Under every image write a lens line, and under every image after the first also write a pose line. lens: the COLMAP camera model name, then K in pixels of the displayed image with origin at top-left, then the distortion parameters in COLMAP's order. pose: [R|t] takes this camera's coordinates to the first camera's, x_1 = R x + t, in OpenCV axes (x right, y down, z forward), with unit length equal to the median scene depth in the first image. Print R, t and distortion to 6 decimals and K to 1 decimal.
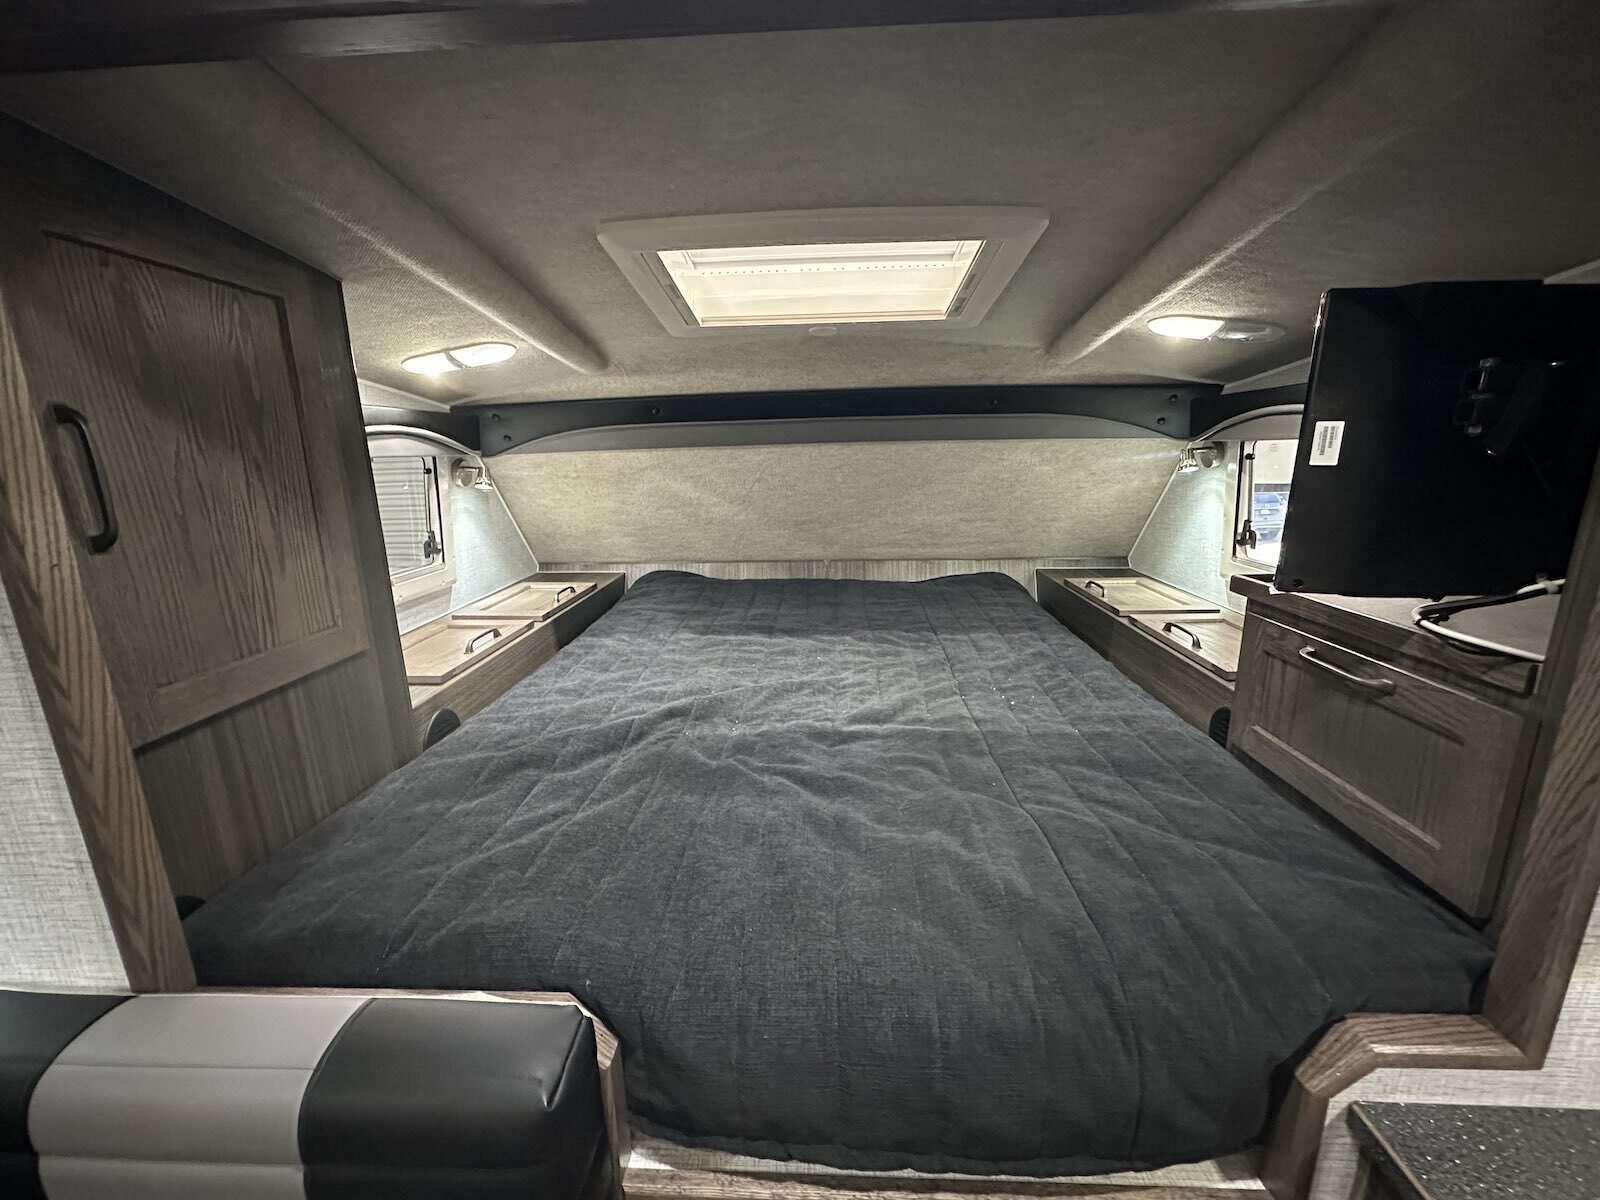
lens RADIAL K [[637.7, 0, 800.0], [0, 637.7, 600.0], [0, 0, 1]] dist [0.000069, 0.000345]
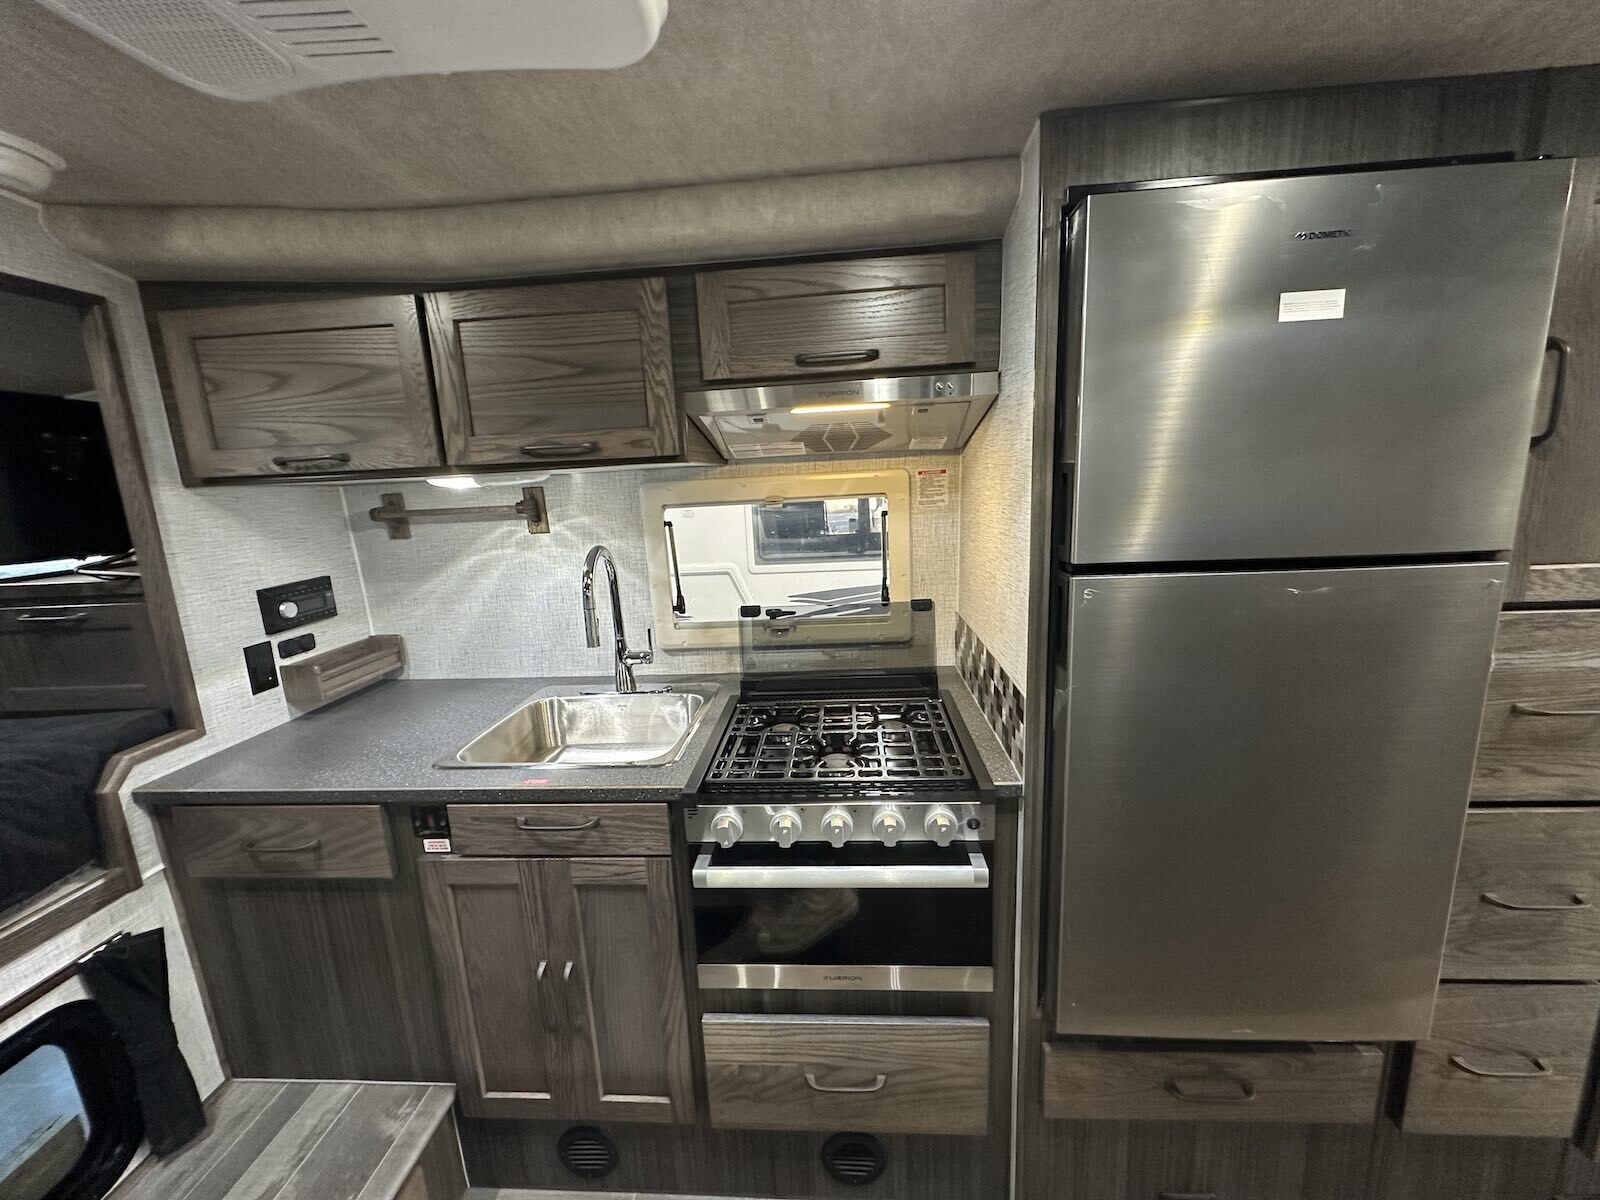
lens RADIAL K [[641.3, 0, 800.0], [0, 641.3, 600.0], [0, 0, 1]] dist [-0.000477, 0.000041]
pose [[0.022837, -0.170120, 0.985159, -0.993672], [0.274223, 0.948687, 0.157465, 0.477761], [-0.961395, 0.266557, 0.068316, -1.346819]]
